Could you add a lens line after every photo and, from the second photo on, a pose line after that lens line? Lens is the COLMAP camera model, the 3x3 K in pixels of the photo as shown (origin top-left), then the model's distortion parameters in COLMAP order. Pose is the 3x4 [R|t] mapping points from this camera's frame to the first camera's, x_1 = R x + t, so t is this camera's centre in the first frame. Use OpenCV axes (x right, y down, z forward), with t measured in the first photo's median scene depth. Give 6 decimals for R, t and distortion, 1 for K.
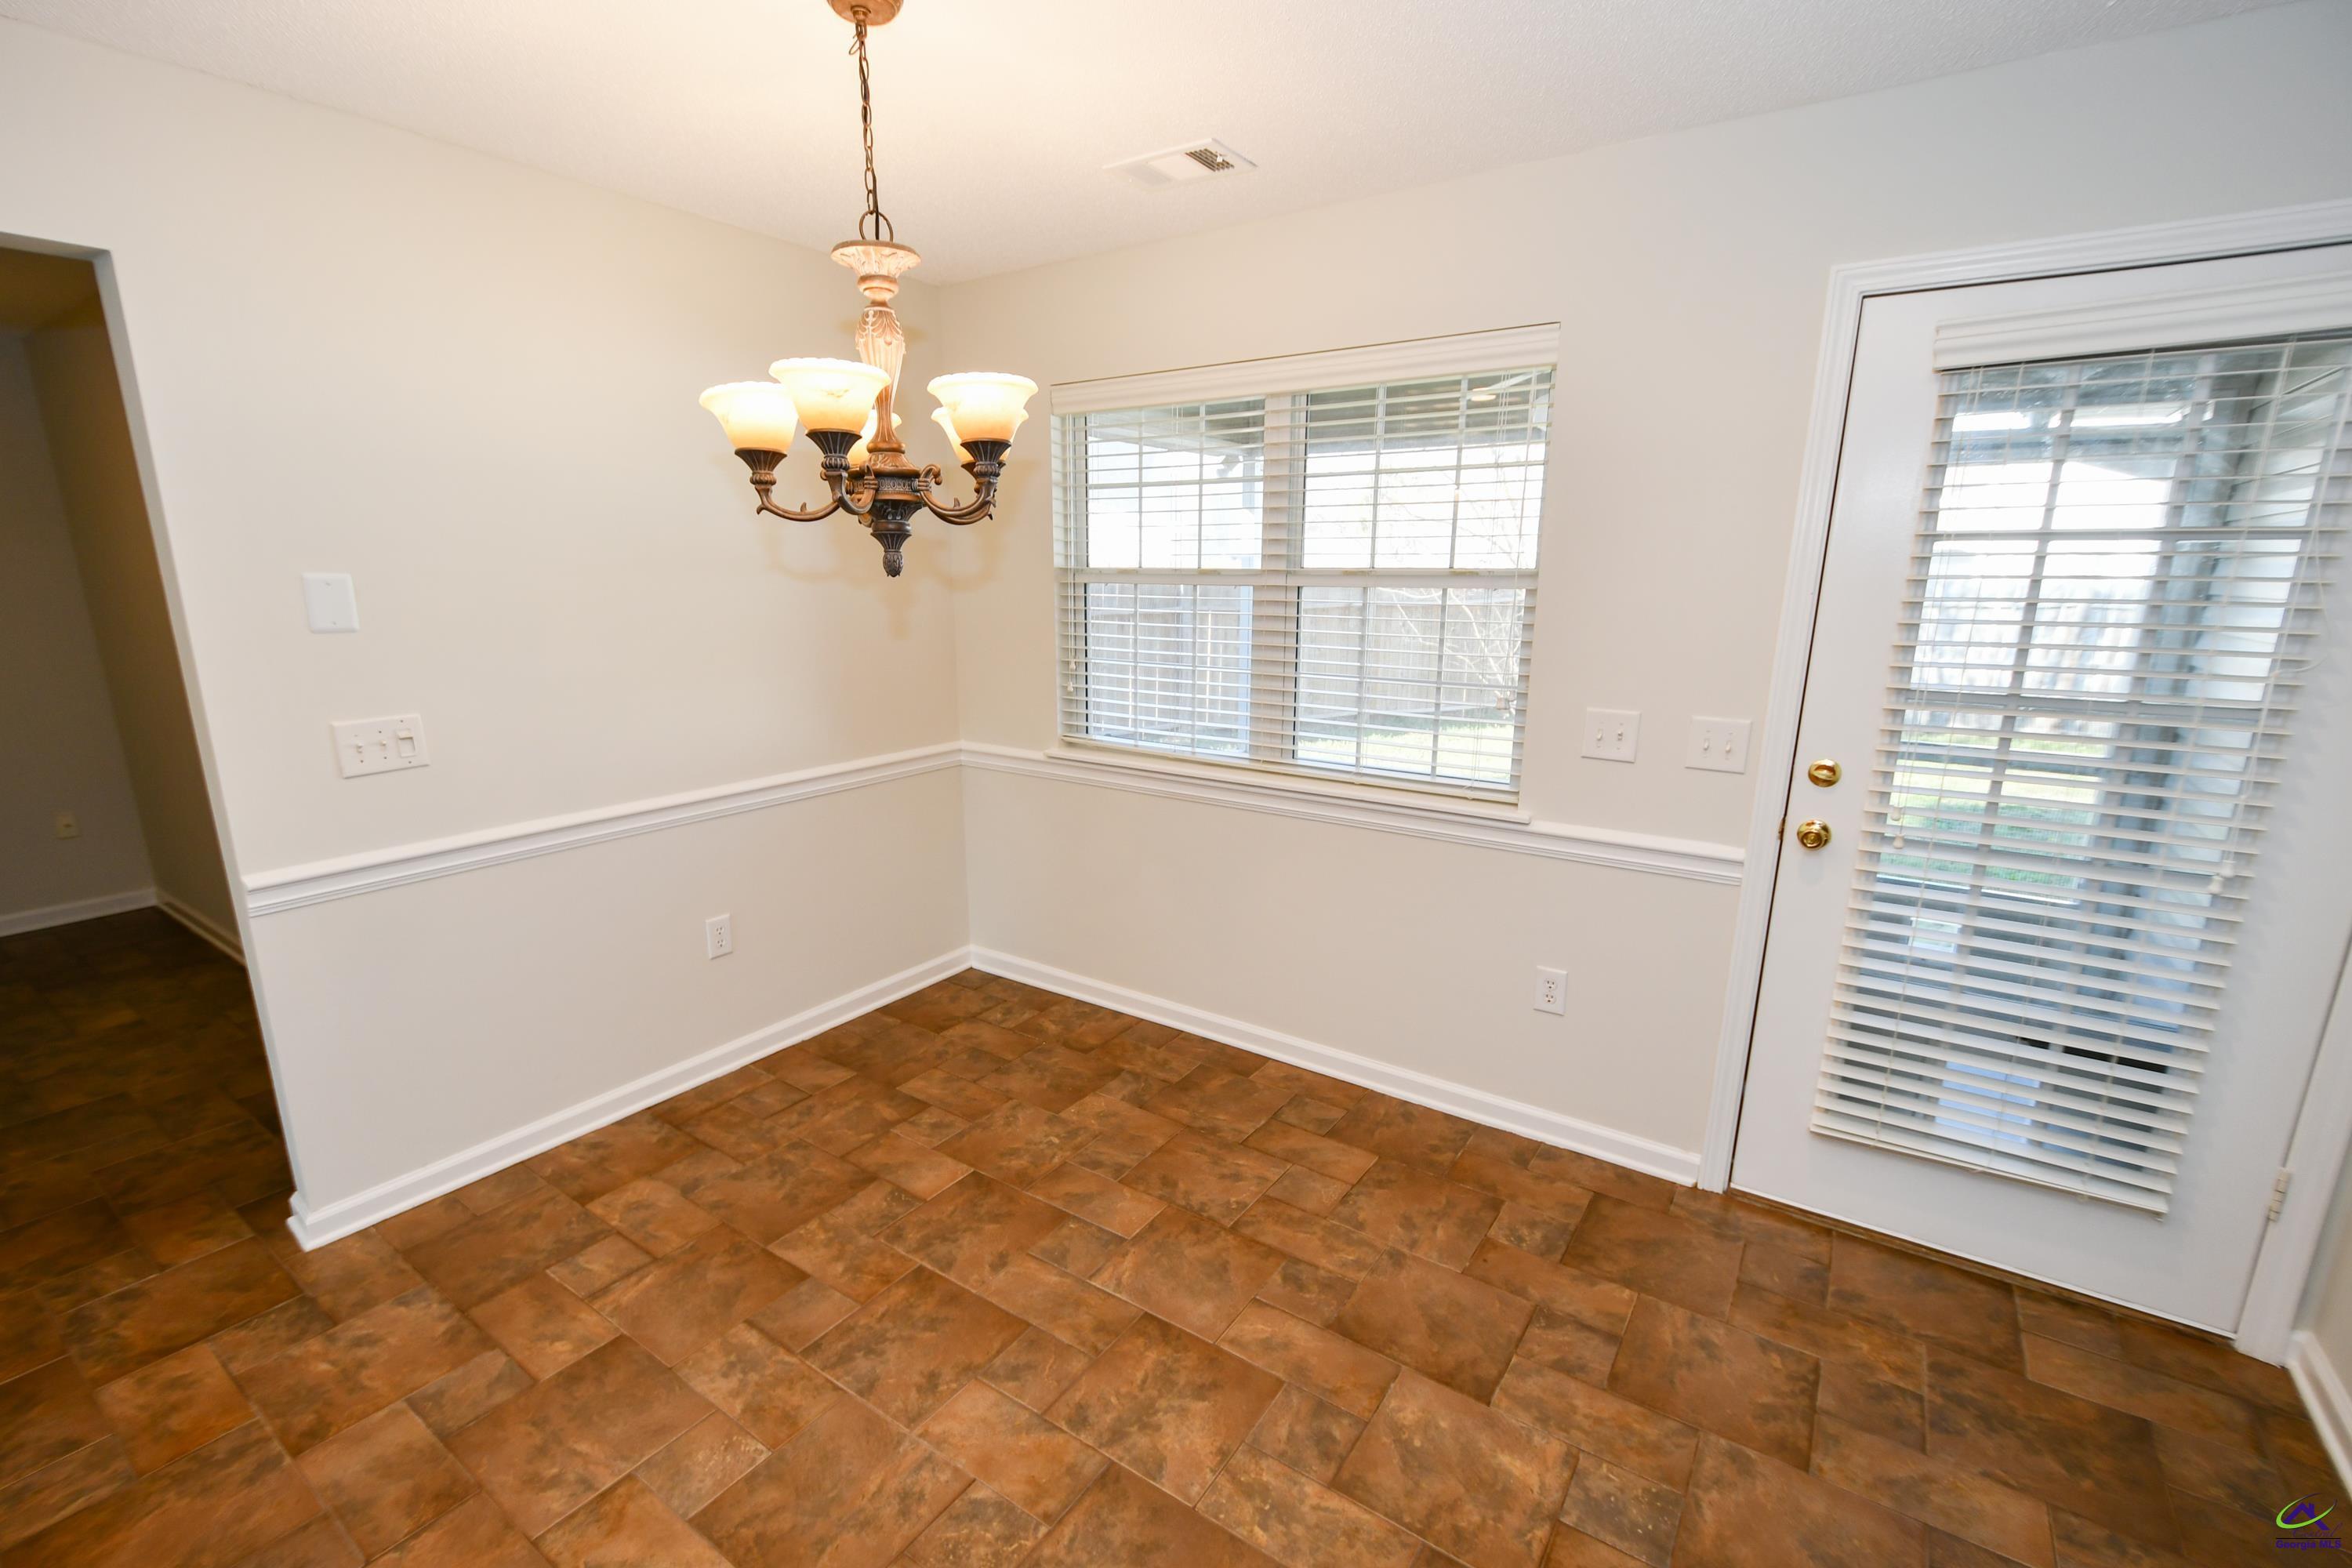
lens RADIAL K [[1030.4, 0, 1159.1], [0, 1030.4, 812.1], [0, 0, 1]] dist [0.009438, -0.010692]
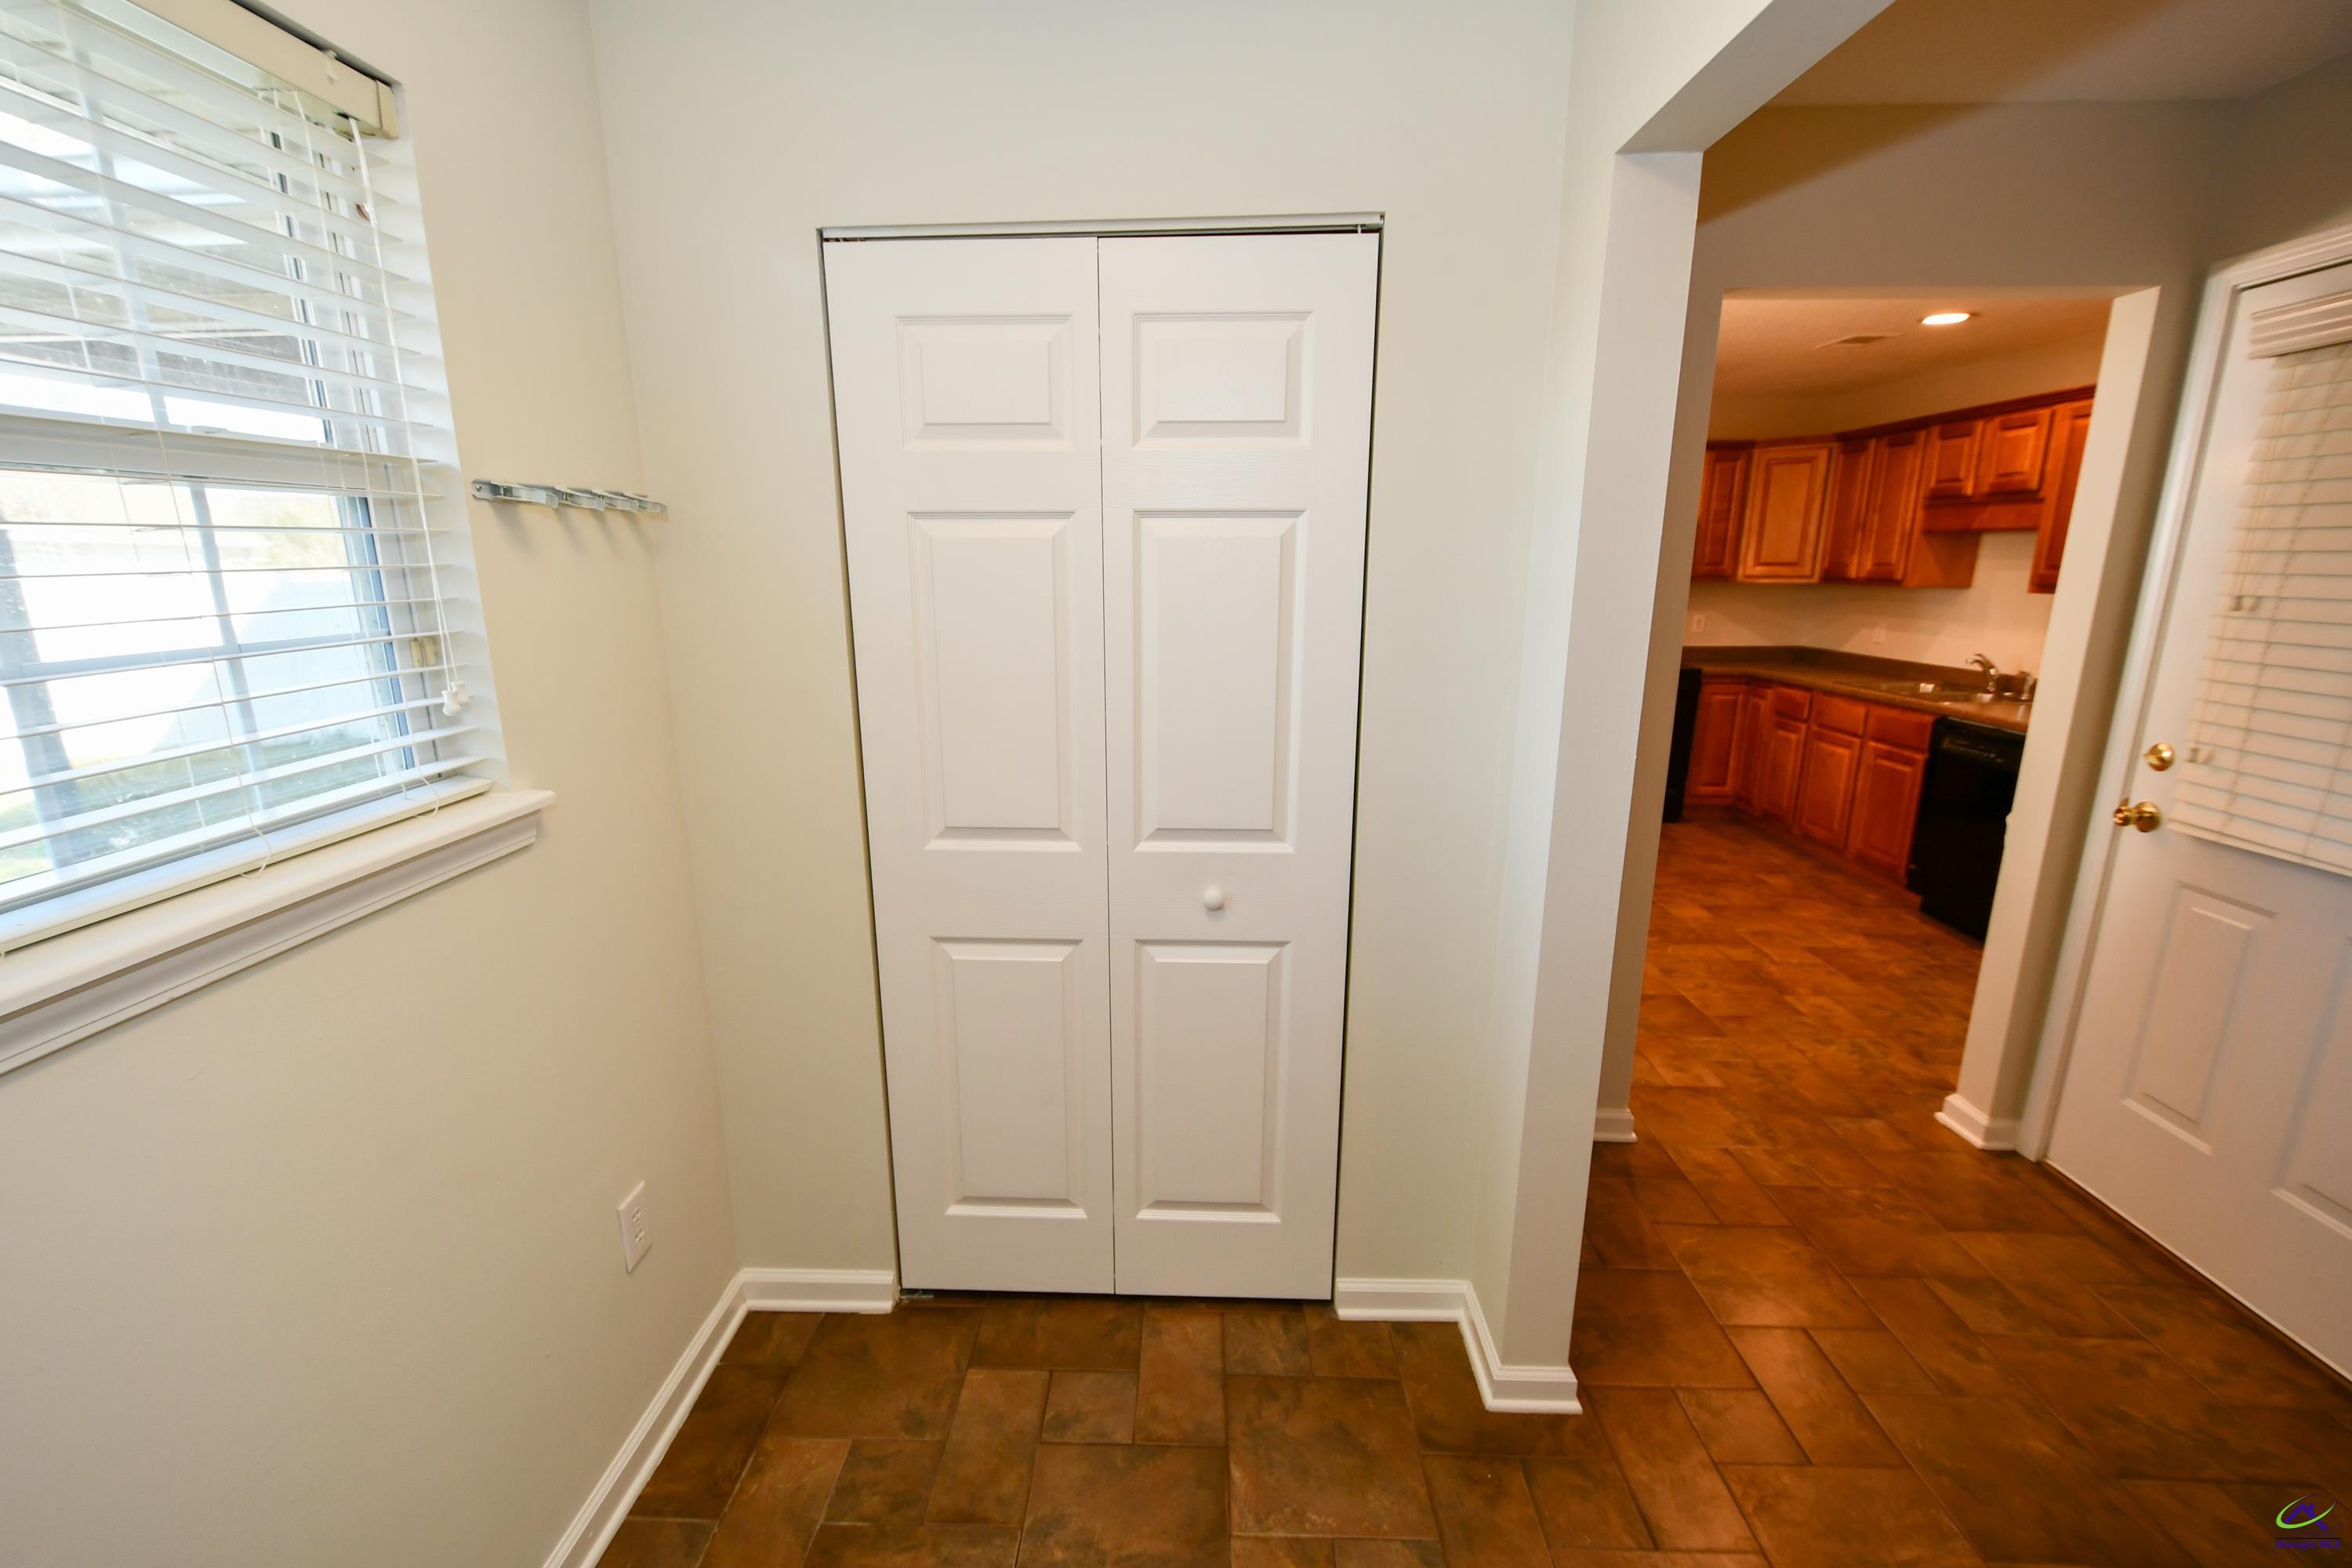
lens RADIAL K [[1009.5, 0, 1162.1], [0, 1009.5, 811.9], [0, 0, 1]] dist [-0.001251, -0.000583]
pose [[-0.534558, -0.198892, 0.821395, -1.435354], [0.207885, 0.911107, 0.355905, -0.434291], [-0.819165, 0.361008, -0.445693, 1.823964]]
